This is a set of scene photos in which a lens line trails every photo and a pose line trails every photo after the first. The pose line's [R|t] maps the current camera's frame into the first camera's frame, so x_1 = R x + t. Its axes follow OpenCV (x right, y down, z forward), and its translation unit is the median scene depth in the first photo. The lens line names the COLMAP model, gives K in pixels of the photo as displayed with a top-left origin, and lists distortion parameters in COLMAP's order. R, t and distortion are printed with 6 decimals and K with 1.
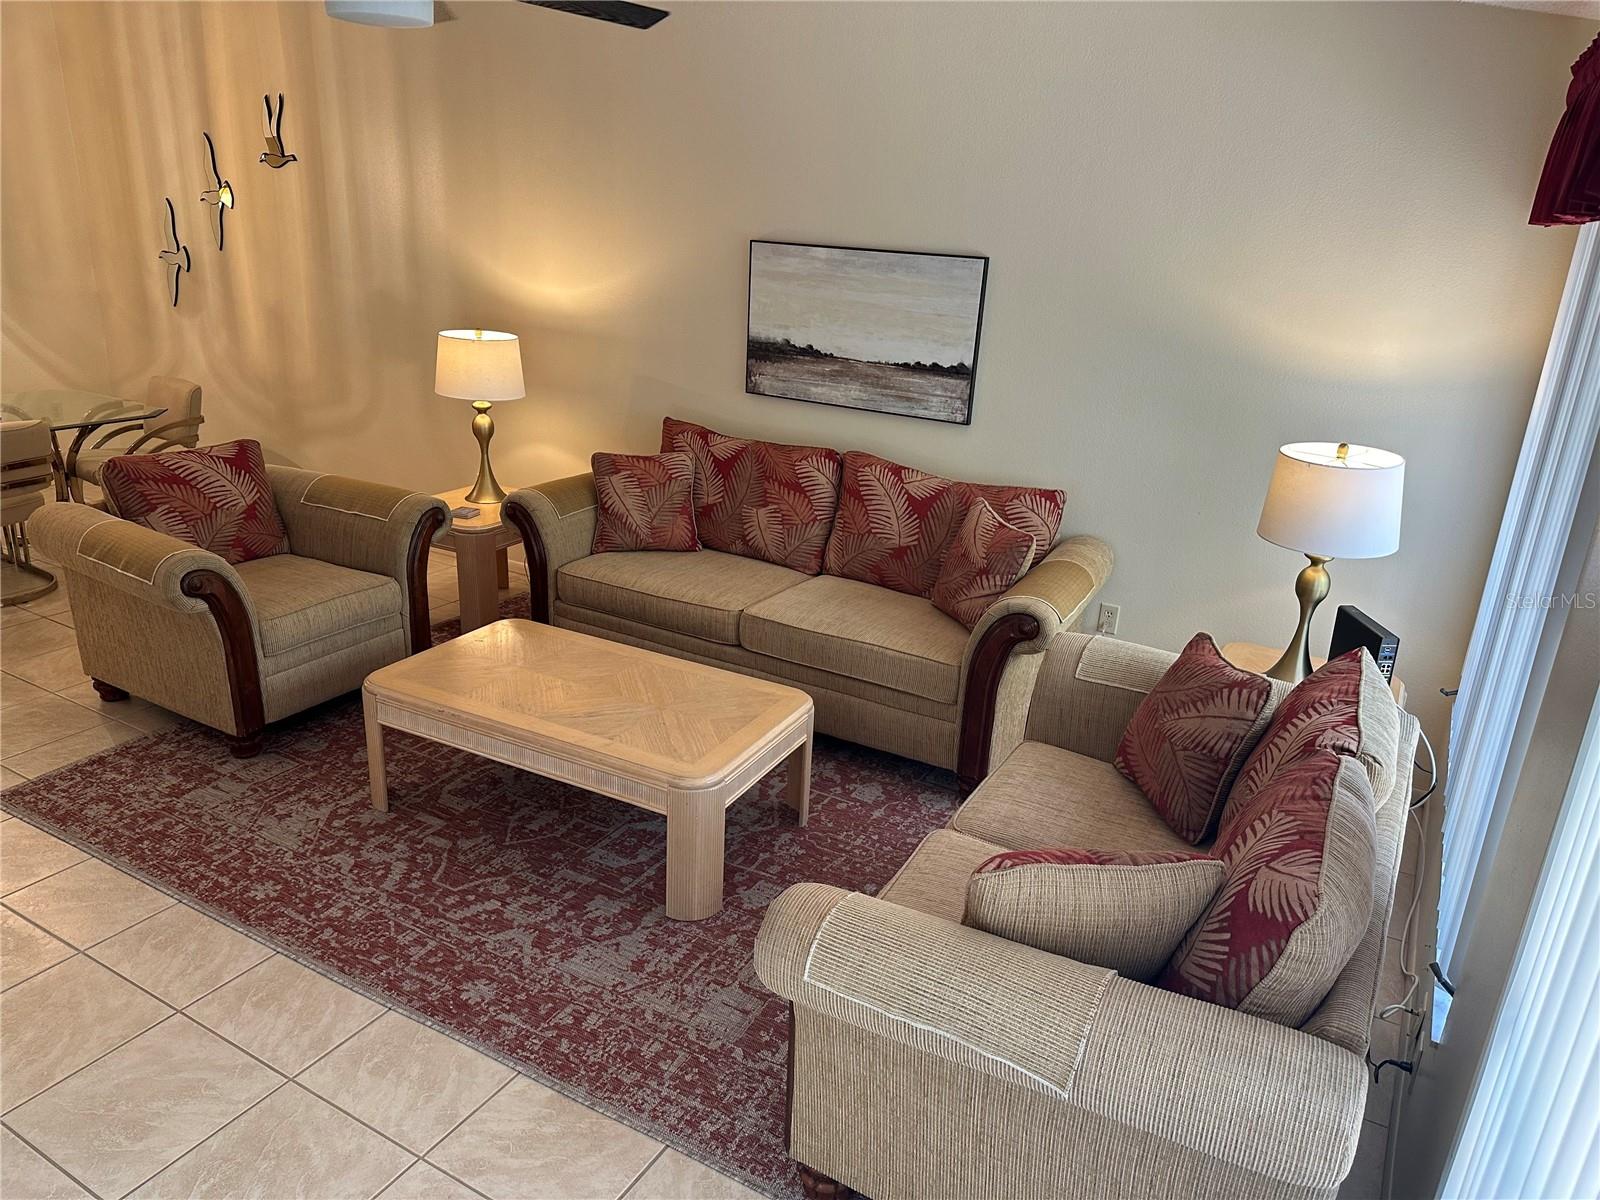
lens RADIAL K [[1126.3, 0, 808.0], [0, 1126.3, 616.5], [0, 0, 1]] dist [0.057701, -0.082819]
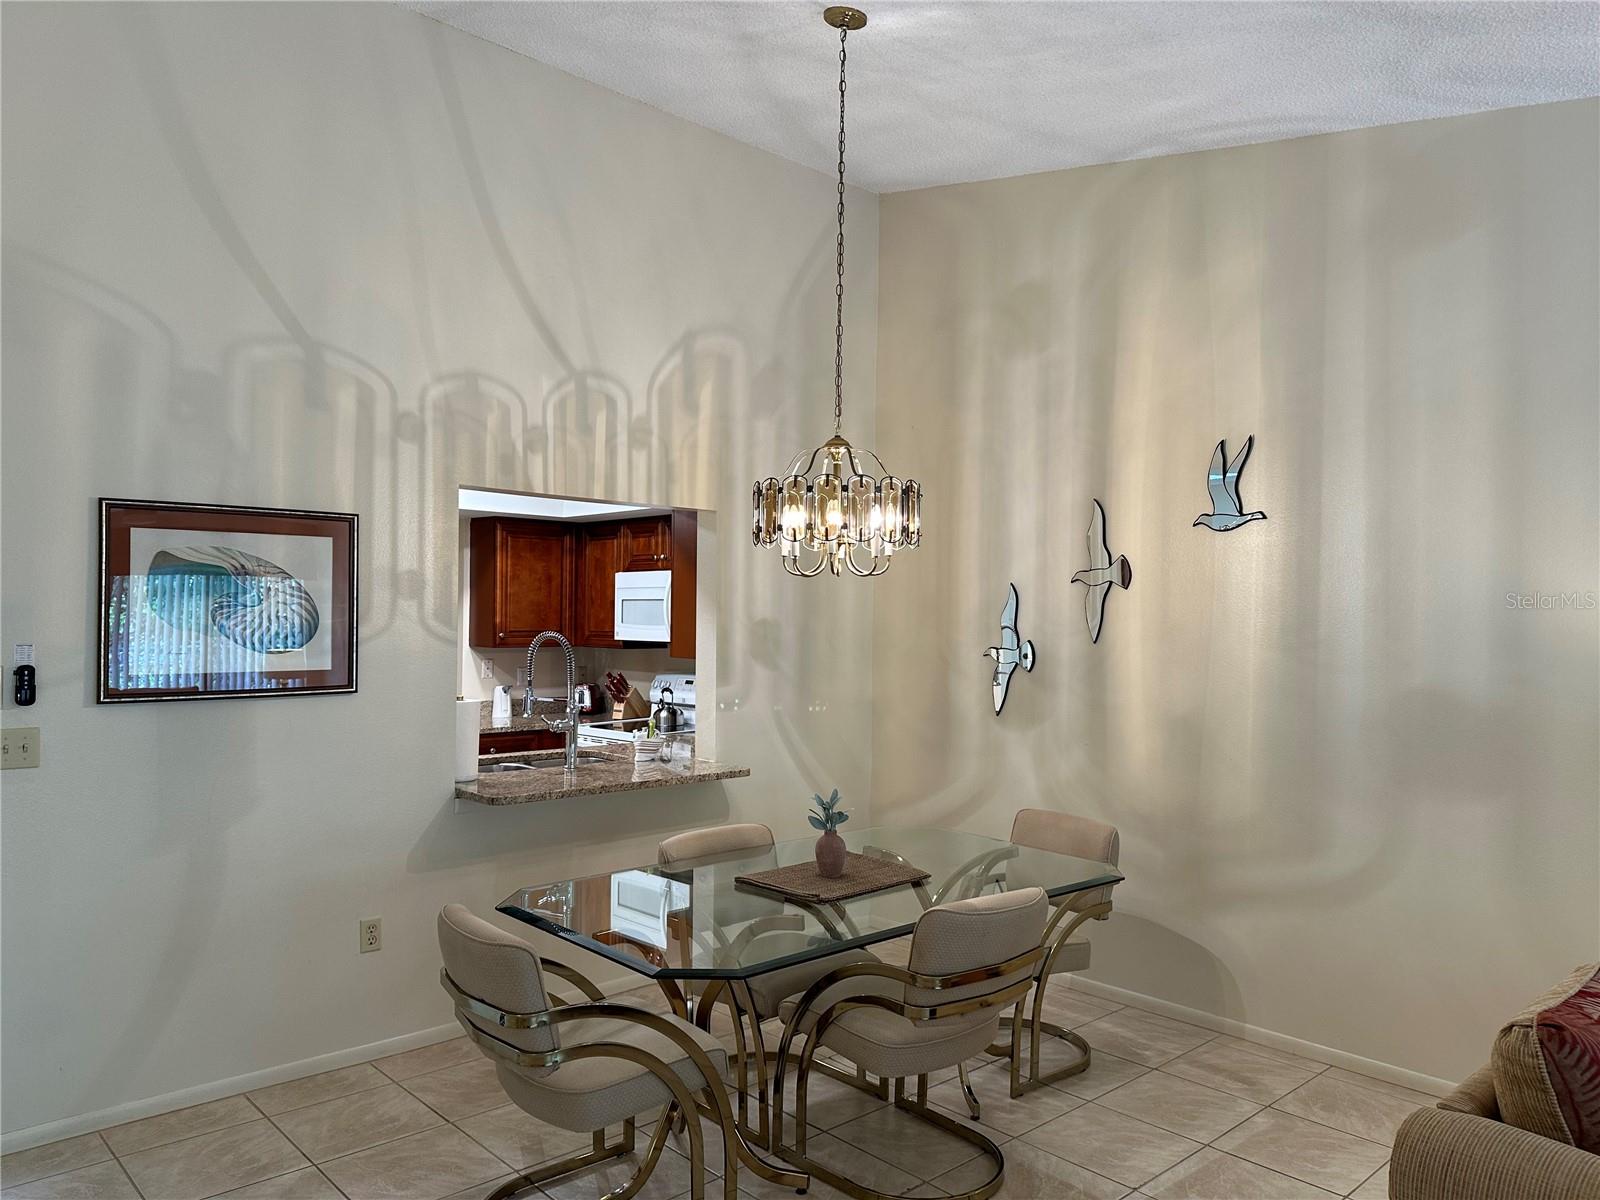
lens RADIAL K [[1121.0, 0, 820.7], [0, 1121.0, 604.7], [0, 0, 1]] dist [0.089692, -0.116052]
pose [[0.956350, -0.037633, -0.289791, -0.712695], [-0.069616, 0.933782, -0.351006, -0.105845], [0.283811, 0.355858, 0.890402, 0.411262]]
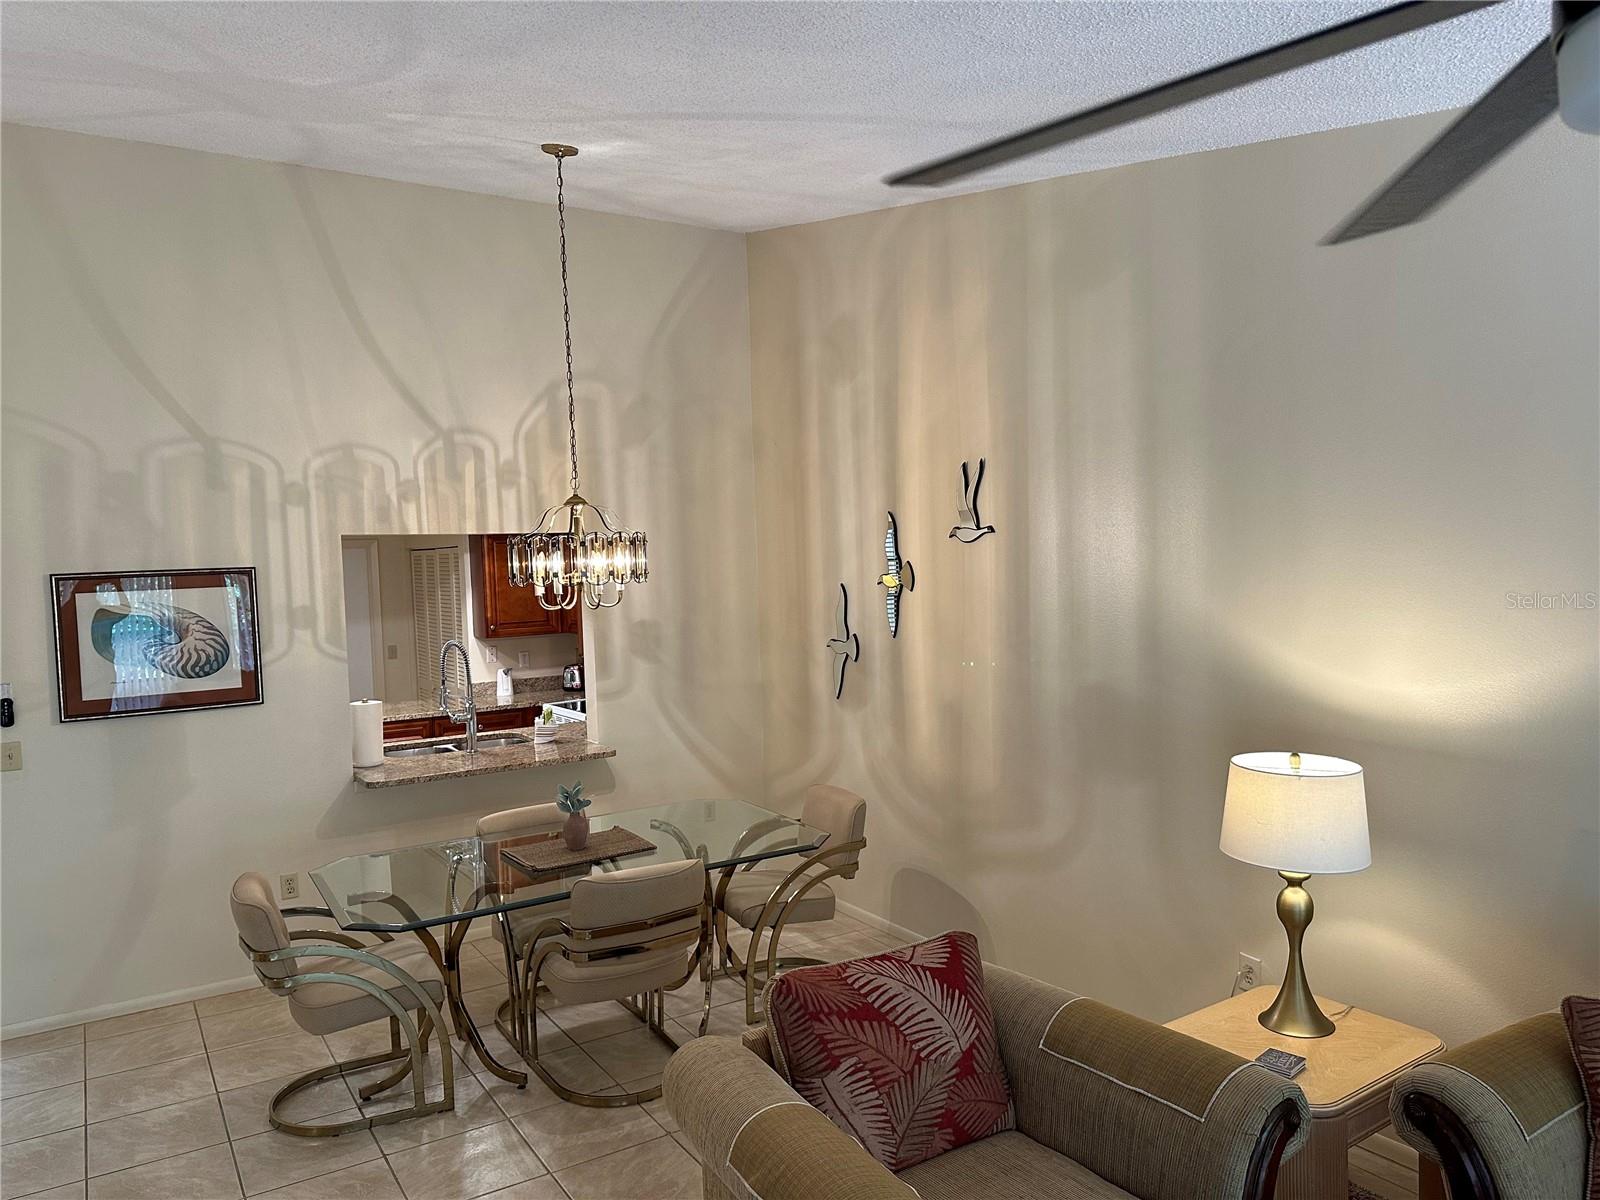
lens RADIAL K [[1123.2, 0, 800.4], [0, 1123.2, 603.8], [0, 0, 1]] dist [0.085354, -0.116029]
pose [[0.881880, -0.052538, -0.468538, -0.270913], [-0.093381, 0.954621, -0.282804, -0.149594], [0.462134, 0.293152, 0.836955, 0.373127]]
